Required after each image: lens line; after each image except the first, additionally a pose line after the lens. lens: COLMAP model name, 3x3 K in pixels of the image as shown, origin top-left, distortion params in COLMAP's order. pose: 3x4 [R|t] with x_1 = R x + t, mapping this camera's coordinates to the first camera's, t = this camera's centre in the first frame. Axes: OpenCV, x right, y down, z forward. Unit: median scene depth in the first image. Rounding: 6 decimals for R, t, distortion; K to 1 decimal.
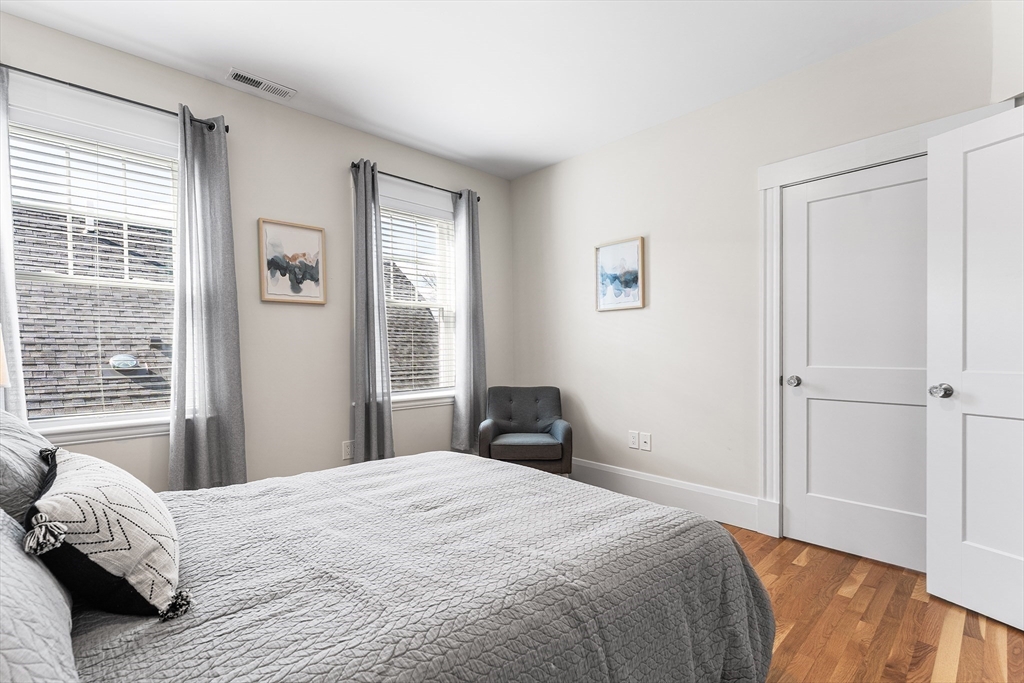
lens RADIAL K [[419.6, 0, 514.0], [0, 419.6, 349.6], [0, 0, 1]] dist [0.001599, 0.000048]
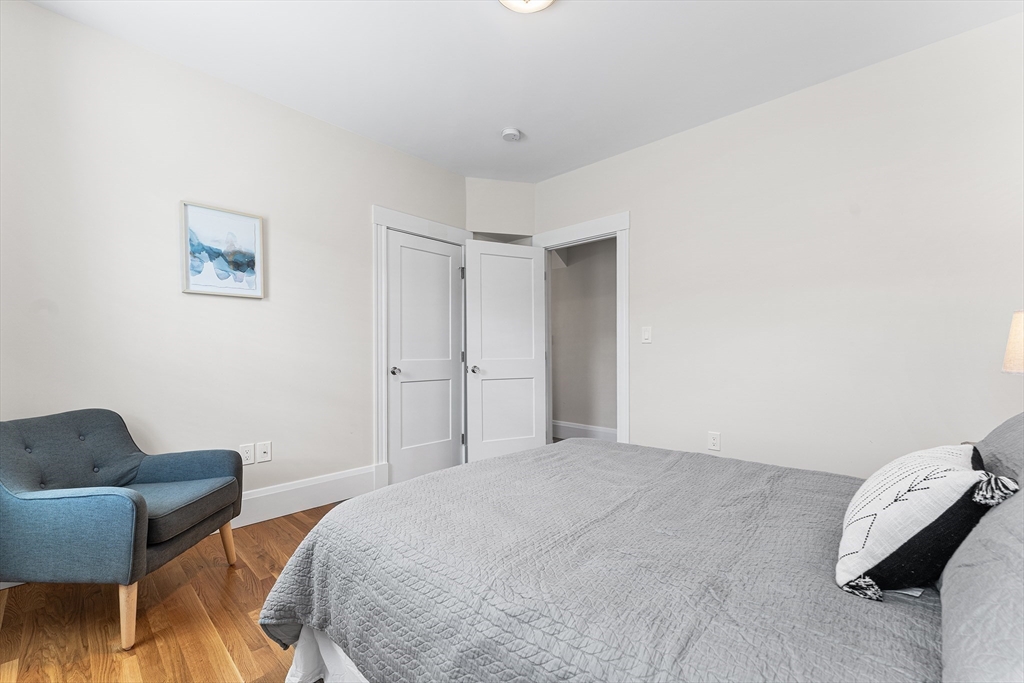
lens RADIAL K [[419.6, 0, 514.0], [0, 419.6, 349.6], [0, 0, 1]] dist [0.001599, 0.000048]
pose [[-0.017622, 0.003873, 0.999837, -0.556025], [-0.005999, 0.999974, -0.003980, 0.005477], [-0.999827, -0.006068, -0.017598, 0.478617]]
